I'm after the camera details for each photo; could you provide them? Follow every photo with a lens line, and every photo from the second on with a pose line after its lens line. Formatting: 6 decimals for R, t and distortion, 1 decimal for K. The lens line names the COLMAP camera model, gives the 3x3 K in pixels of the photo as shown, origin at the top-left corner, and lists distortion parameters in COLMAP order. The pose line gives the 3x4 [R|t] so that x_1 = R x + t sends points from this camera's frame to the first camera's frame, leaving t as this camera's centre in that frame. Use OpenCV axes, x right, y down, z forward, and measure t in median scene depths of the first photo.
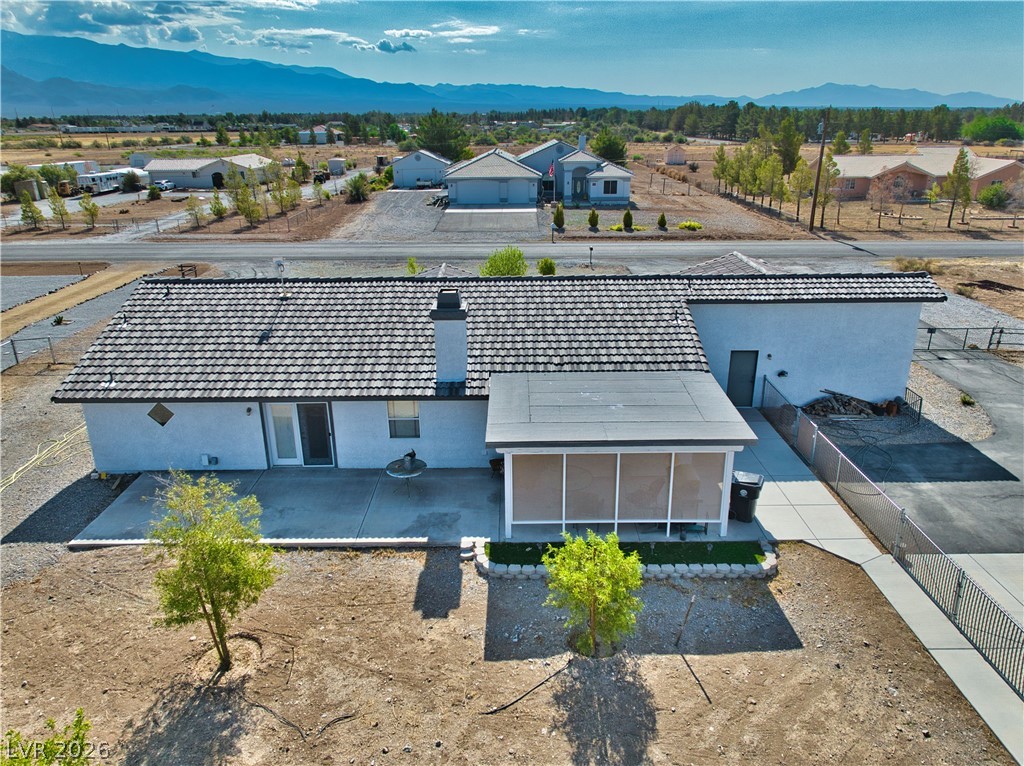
lens RADIAL K [[725.2, 0, 516.4], [0, 725.2, 396.0], [0, 0, 1]] dist [0.002338, -0.004289]
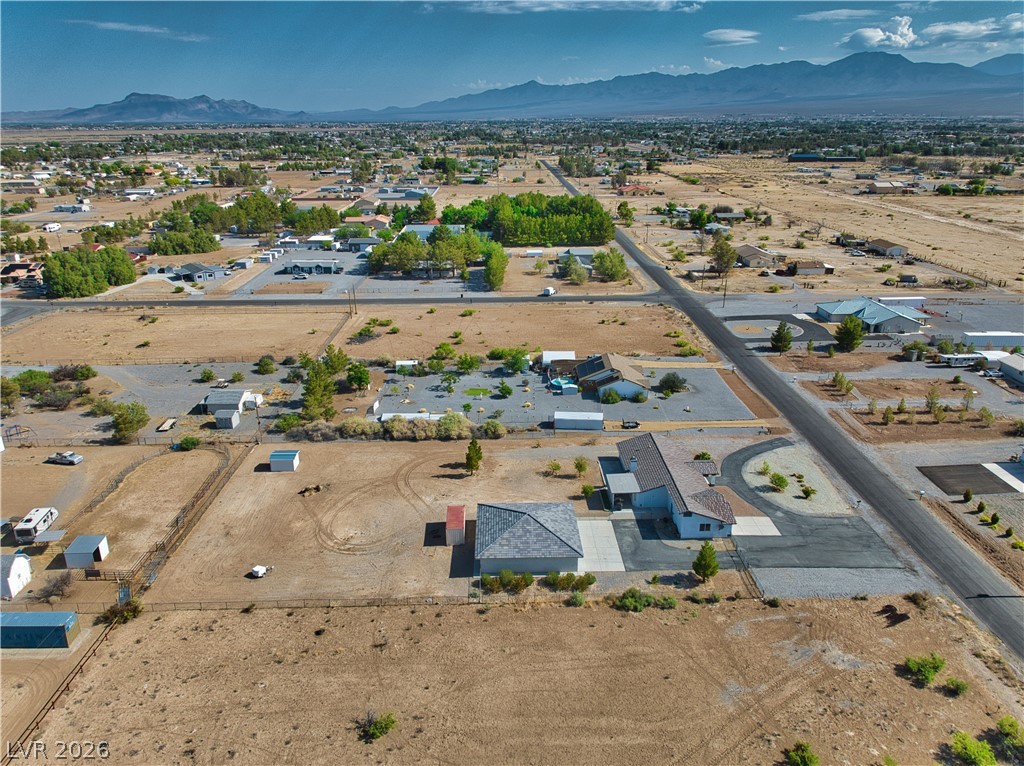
lens RADIAL K [[701.6, 0, 515.5], [0, 701.6, 429.7], [0, 0, 1]] dist [0.006330, -0.006141]
pose [[0.020218, 0.410763, -0.911518, 1.132932], [-0.356146, 0.854858, 0.377330, -0.486511], [0.934211, 0.317005, 0.163575, -0.201889]]
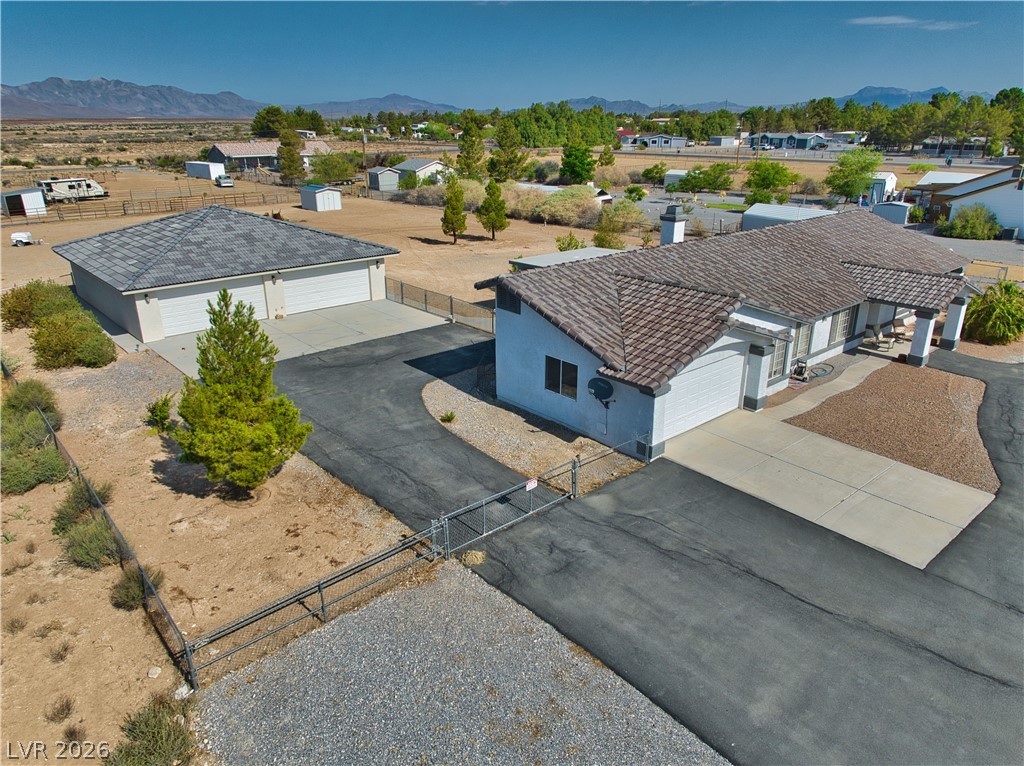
lens RADIAL K [[701.6, 0, 515.5], [0, 701.6, 429.7], [0, 0, 1]] dist [0.006330, -0.006141]
pose [[-0.750562, 0.277761, -0.599588, 0.337556], [-0.229902, 0.740915, 0.631023, -0.177426], [0.619517, 0.611468, -0.492245, 0.460268]]
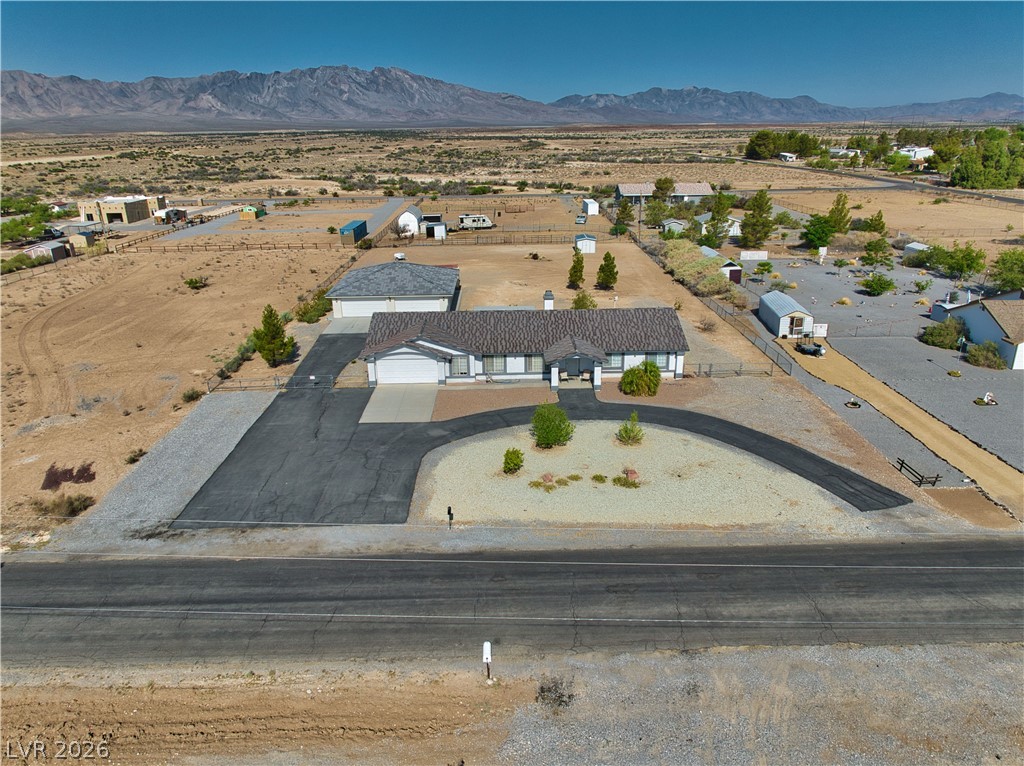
lens RADIAL K [[716.9, 0, 517.6], [0, 716.9, 418.0], [0, 0, 1]] dist [-0.000928, -0.004615]
pose [[-0.999669, 0.024030, -0.009150, 0.024167], [0.011189, 0.726934, 0.686616, -0.472000], [0.023151, 0.686287, -0.726963, 0.896819]]
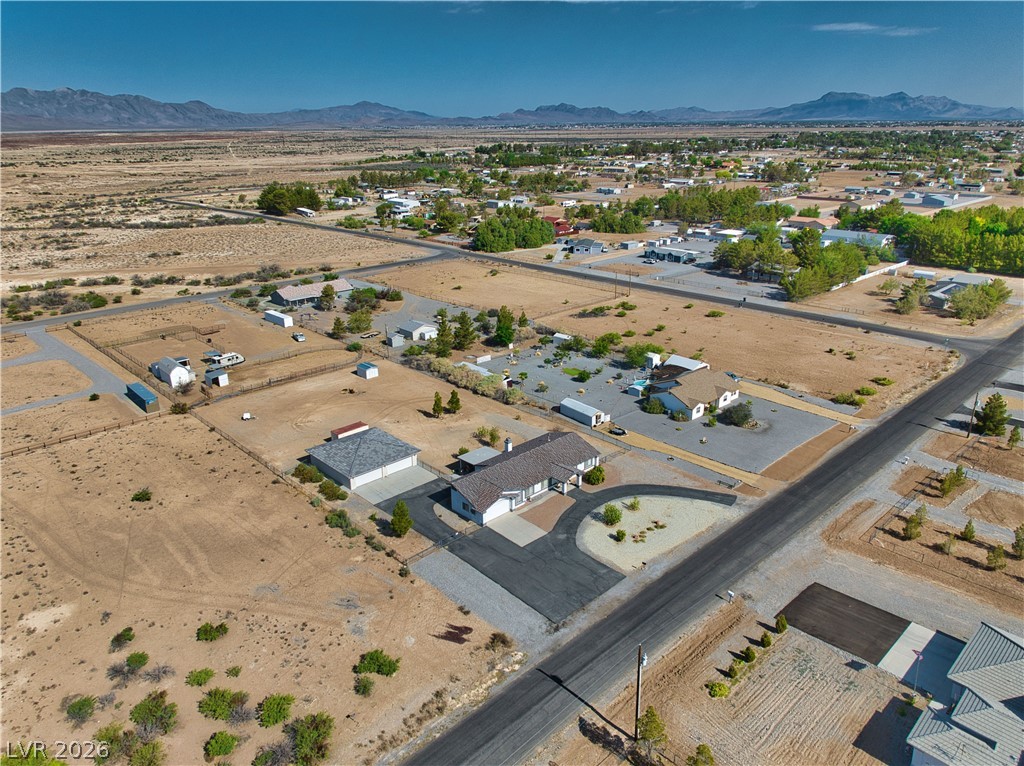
lens RADIAL K [[715.3, 0, 511.4], [0, 715.3, 383.3], [0, 0, 1]] dist [0.009139, 0.000623]
pose [[-0.728971, 0.248271, -0.637937, 0.823541], [-0.230746, 0.788256, 0.570446, -0.901943], [0.644483, 0.563039, -0.517328, 0.886299]]
